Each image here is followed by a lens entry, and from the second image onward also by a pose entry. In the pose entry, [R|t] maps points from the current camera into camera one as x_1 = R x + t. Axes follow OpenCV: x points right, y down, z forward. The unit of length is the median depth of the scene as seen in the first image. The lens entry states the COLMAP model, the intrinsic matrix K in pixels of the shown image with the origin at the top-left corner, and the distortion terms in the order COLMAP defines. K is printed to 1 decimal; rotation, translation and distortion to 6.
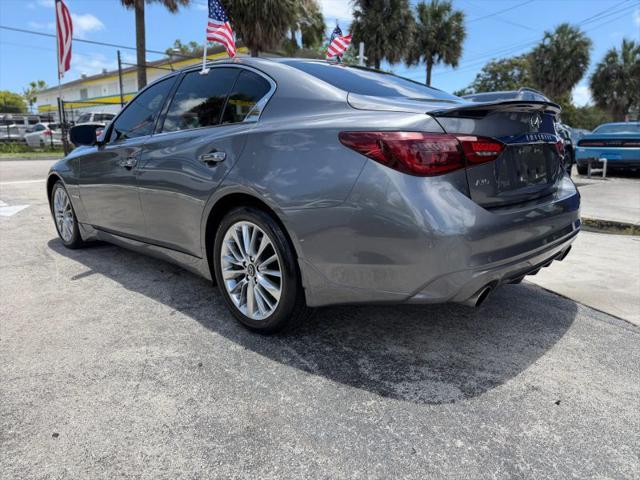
lens RADIAL K [[453.2, 0, 319.7], [0, 453.2, 240.6], [0, 0, 1]] dist [0.021882, -0.025845]
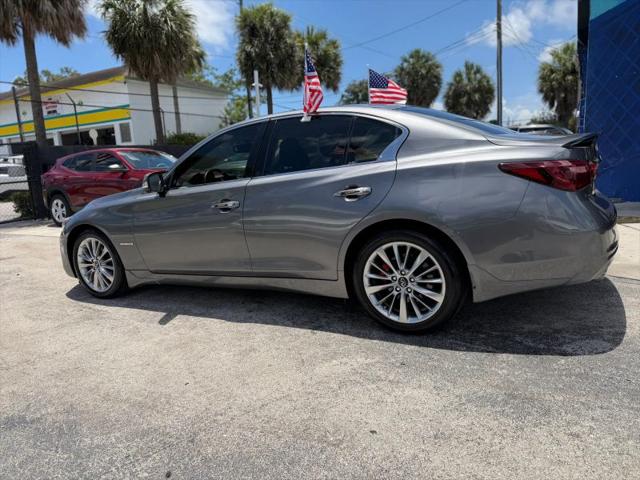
lens RADIAL K [[453.2, 0, 316.9], [0, 453.2, 238.0], [0, 0, 1]] dist [0.021882, -0.025845]
pose [[0.959424, -0.115695, 0.257139, -0.590211], [0.128187, 0.991224, -0.032302, -0.037257], [-0.251145, 0.063953, 0.965834, -0.096520]]
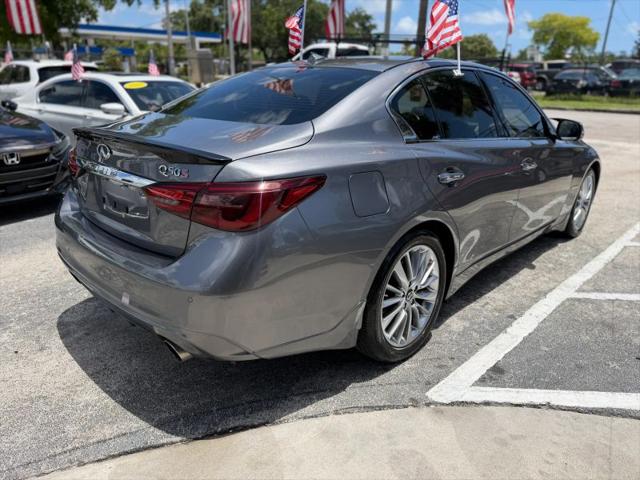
lens RADIAL K [[453.2, 0, 320.5], [0, 453.2, 244.3], [0, 0, 1]] dist [0.021882, -0.025845]
pose [[0.022213, 0.343181, -0.939007, 1.112620], [-0.229599, 0.915886, 0.329299, -0.390298], [0.973032, 0.208280, 0.099139, 1.093090]]
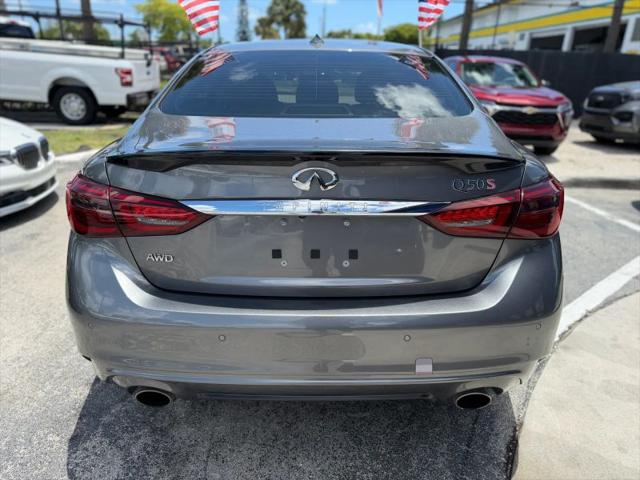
lens RADIAL K [[453.2, 0, 318.6], [0, 453.2, 242.2], [0, 0, 1]] dist [0.021882, -0.025845]
pose [[0.705190, 0.264306, -0.657913, 0.710577], [-0.167807, 0.963774, 0.207315, -0.244314], [0.688875, -0.035794, 0.723996, 0.455777]]
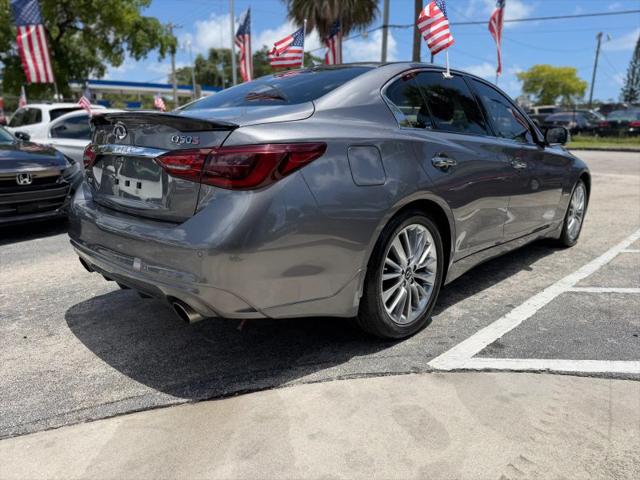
lens RADIAL K [[453.2, 0, 321.4], [0, 453.2, 243.4], [0, 0, 1]] dist [0.021882, -0.025845]
pose [[0.025534, 0.242791, -0.969743, 1.185902], [-0.217047, 0.948265, 0.231699, -0.284034], [0.975827, 0.204564, 0.076910, 1.114663]]
